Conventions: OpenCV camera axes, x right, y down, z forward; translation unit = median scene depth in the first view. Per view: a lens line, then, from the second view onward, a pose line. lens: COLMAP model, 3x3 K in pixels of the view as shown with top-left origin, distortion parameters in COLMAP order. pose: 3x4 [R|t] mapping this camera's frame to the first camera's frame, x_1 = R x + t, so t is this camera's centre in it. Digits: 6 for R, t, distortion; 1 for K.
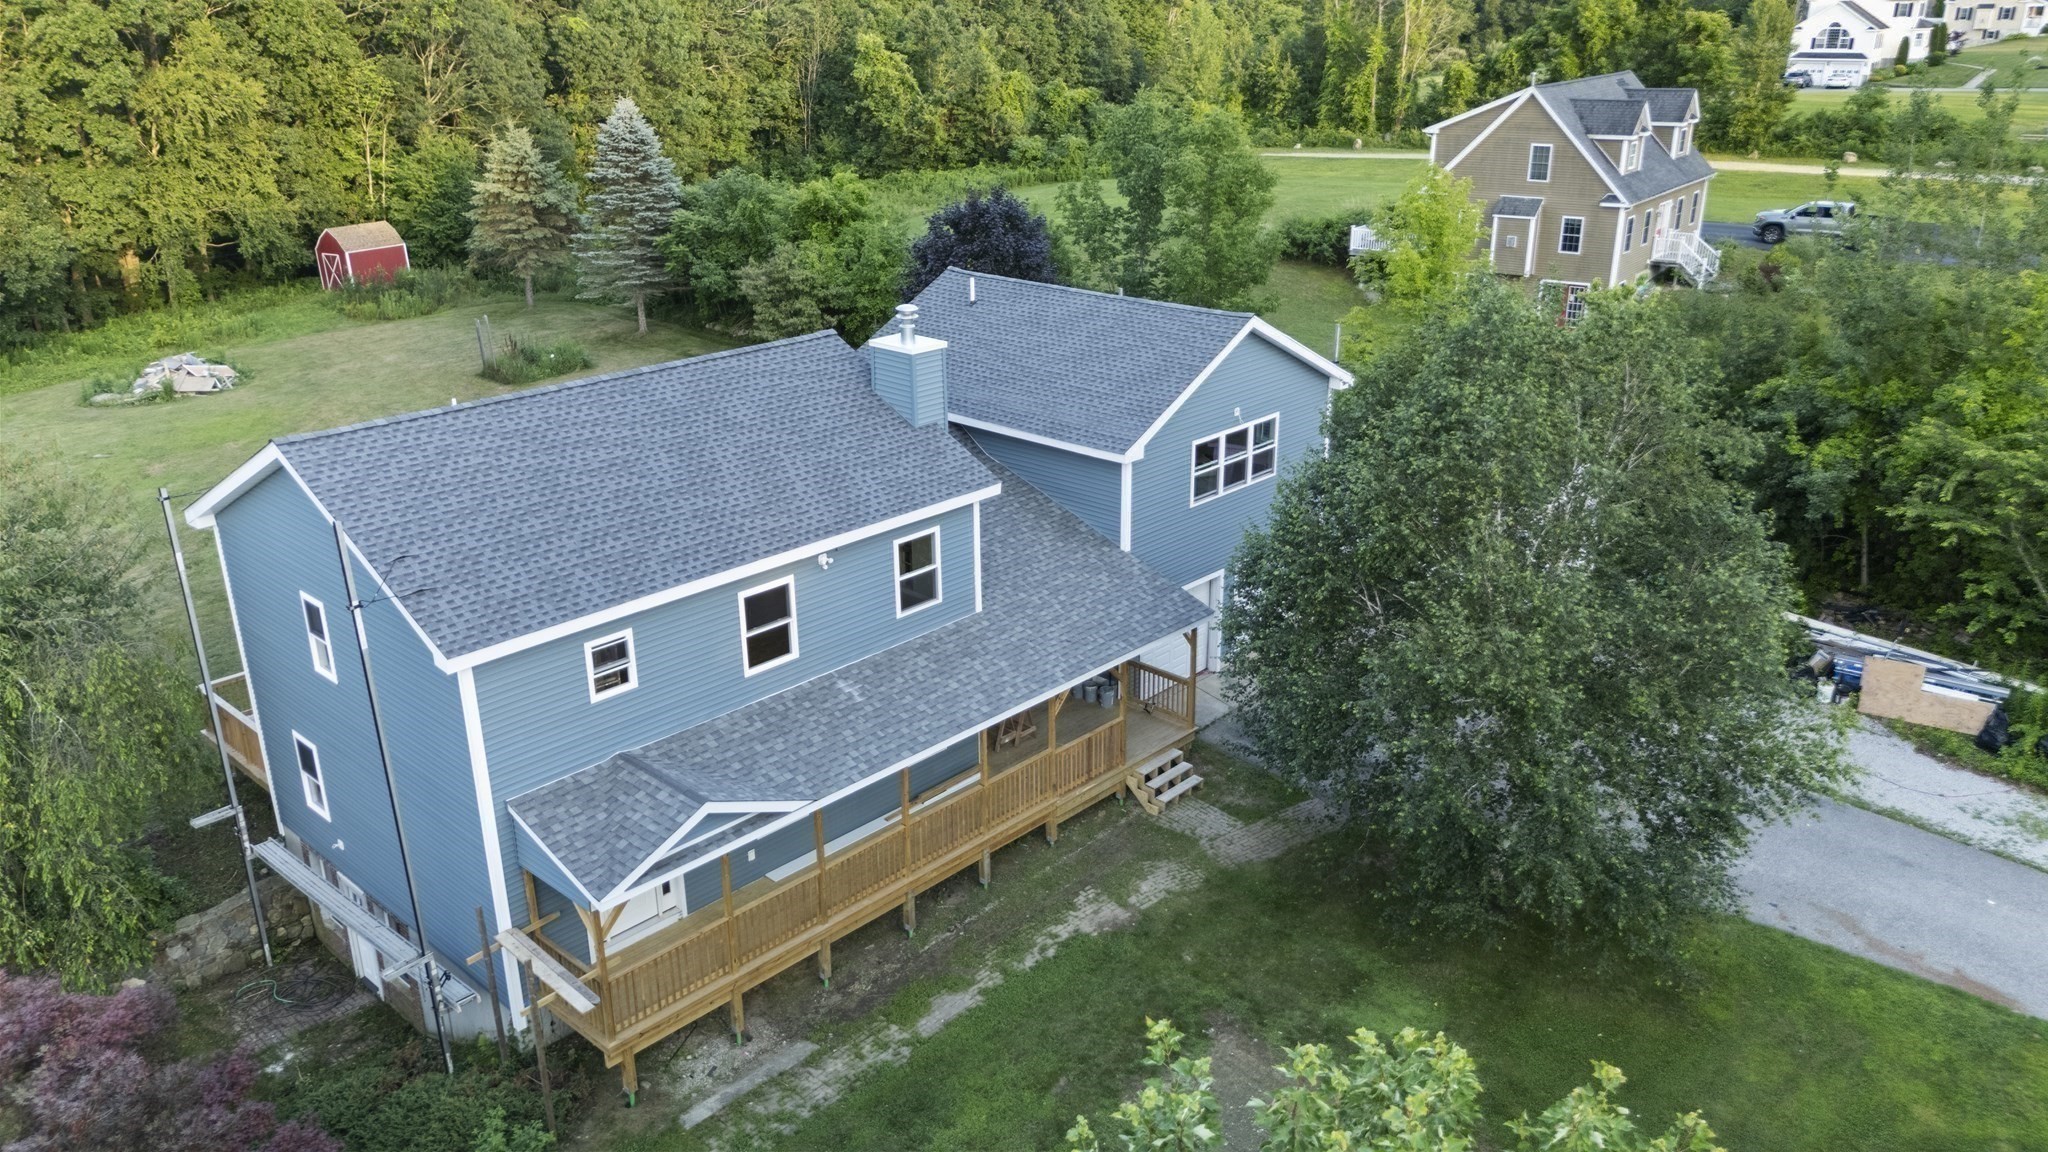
lens RADIAL K [[1505.5, 0, 1028.3], [0, 1505.5, 579.4], [0, 0, 1]] dist [0.094768, -0.098957]
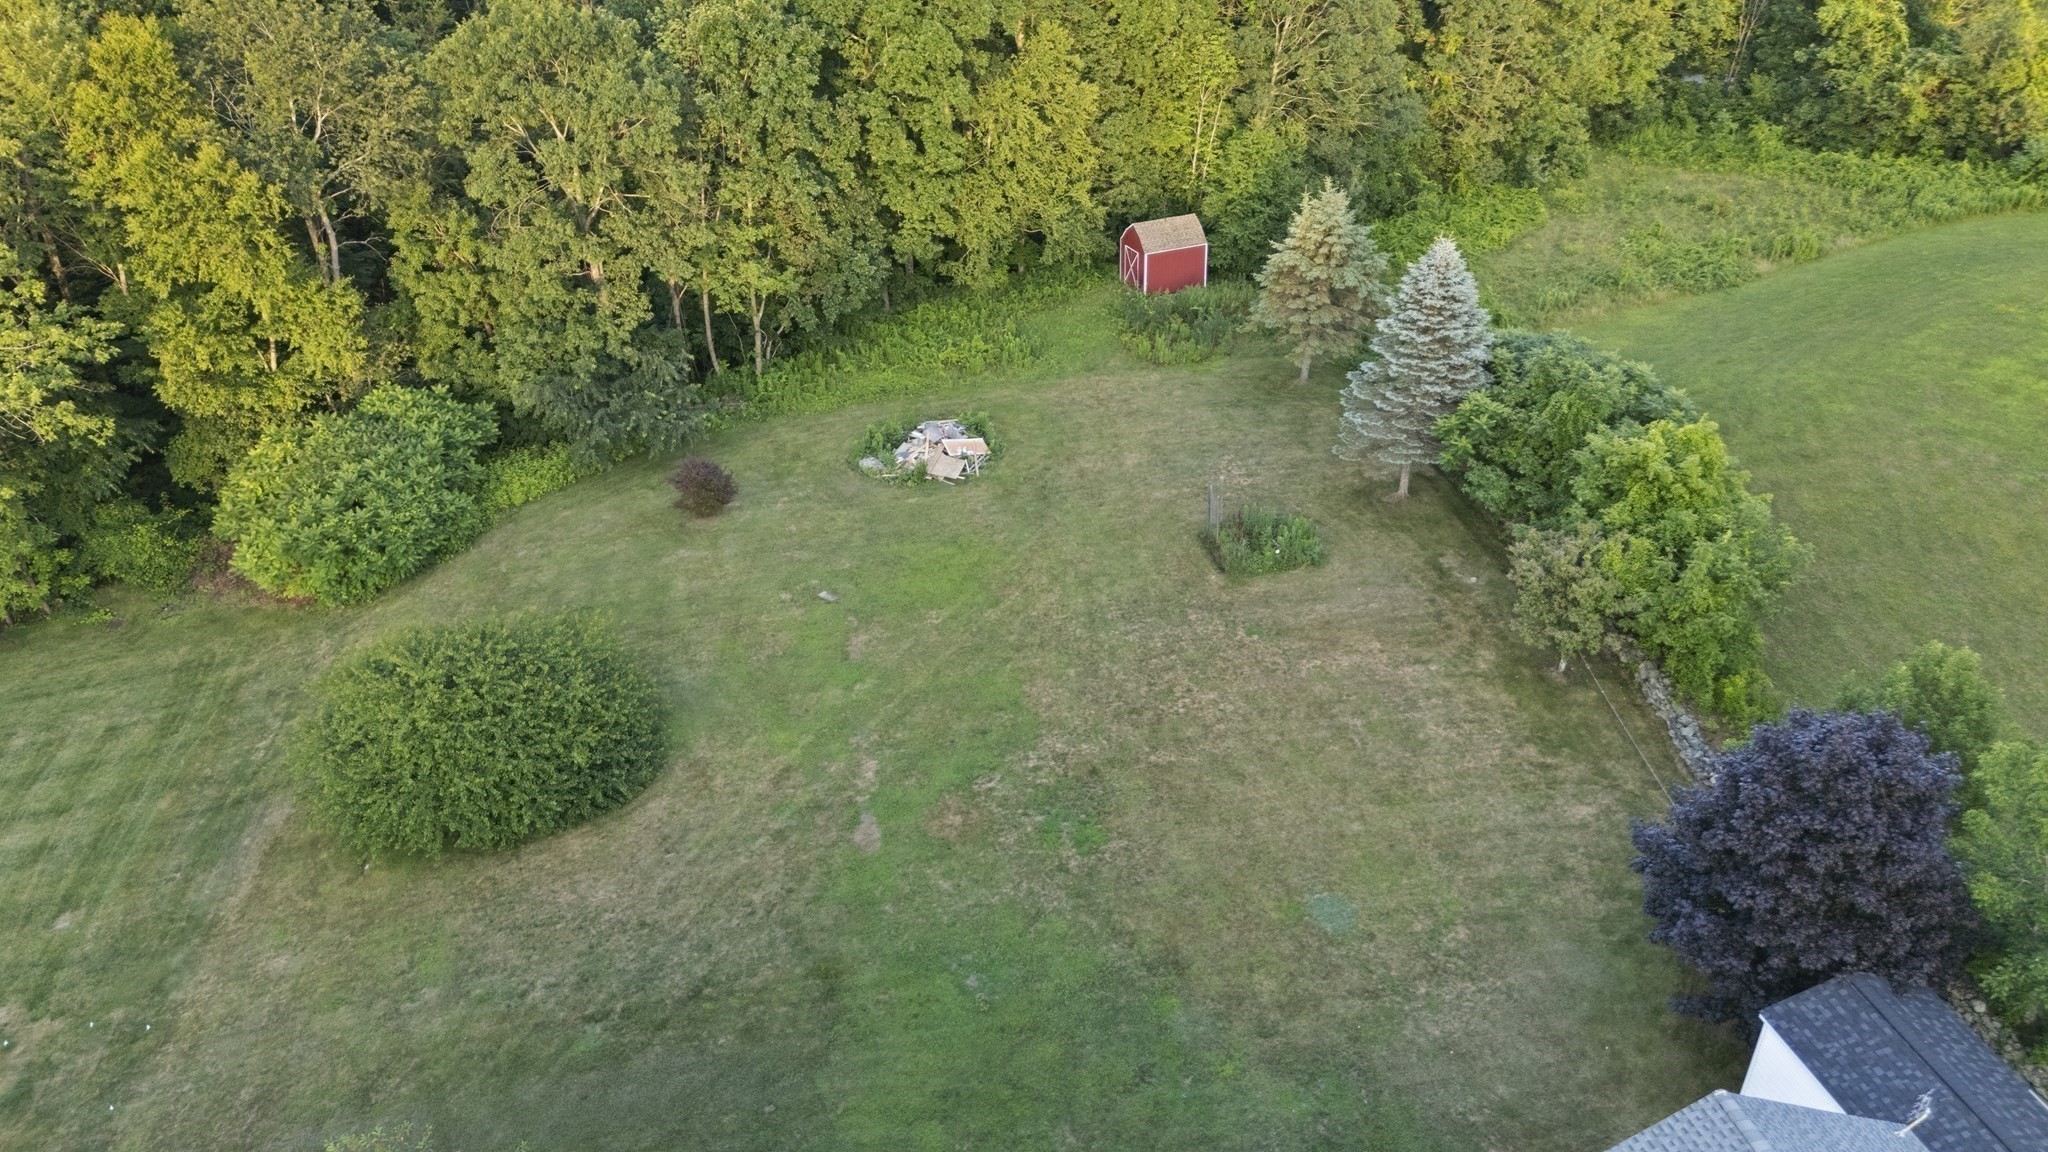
lens RADIAL K [[1505.5, 0, 1028.3], [0, 1505.5, 579.4], [0, 0, 1]] dist [0.094768, -0.098957]
pose [[0.846673, 0.285480, -0.449051, -0.034962], [-0.193919, 0.951404, 0.239218, -0.258550], [0.495521, -0.115459, 0.860888, 0.155512]]
